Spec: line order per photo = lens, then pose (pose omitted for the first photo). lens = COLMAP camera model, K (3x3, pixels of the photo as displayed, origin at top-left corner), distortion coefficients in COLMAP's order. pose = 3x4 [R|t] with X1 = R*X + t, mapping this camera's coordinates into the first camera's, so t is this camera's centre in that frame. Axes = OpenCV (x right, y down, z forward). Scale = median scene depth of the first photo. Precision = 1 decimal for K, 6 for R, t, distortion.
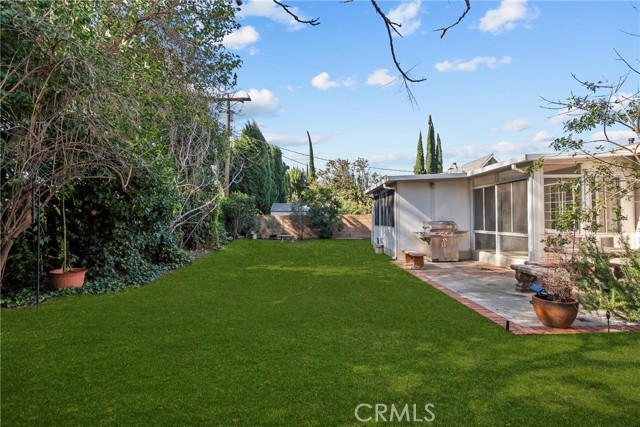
lens RADIAL K [[292.8, 0, 320.4], [0, 292.8, 214.2], [0, 0, 1]] dist [-0.005914, 0.002898]
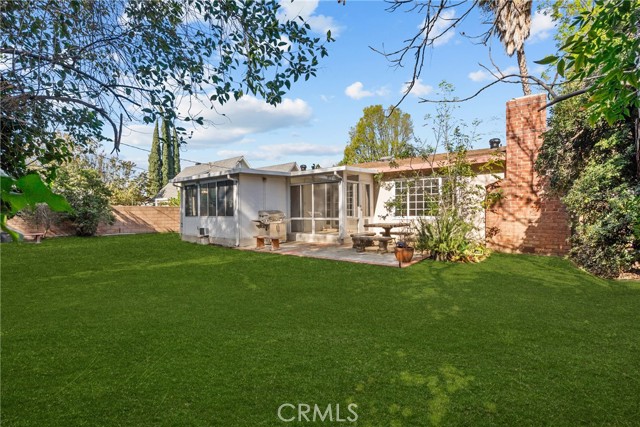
lens RADIAL K [[292.8, 0, 320.8], [0, 292.8, 211.6], [0, 0, 1]] dist [-0.005914, 0.002898]
pose [[0.625482, -0.001102, 0.780238, -0.208826], [-0.006211, 0.999960, 0.006391, 0.010169], [-0.780214, -0.008844, 0.625450, 0.049410]]
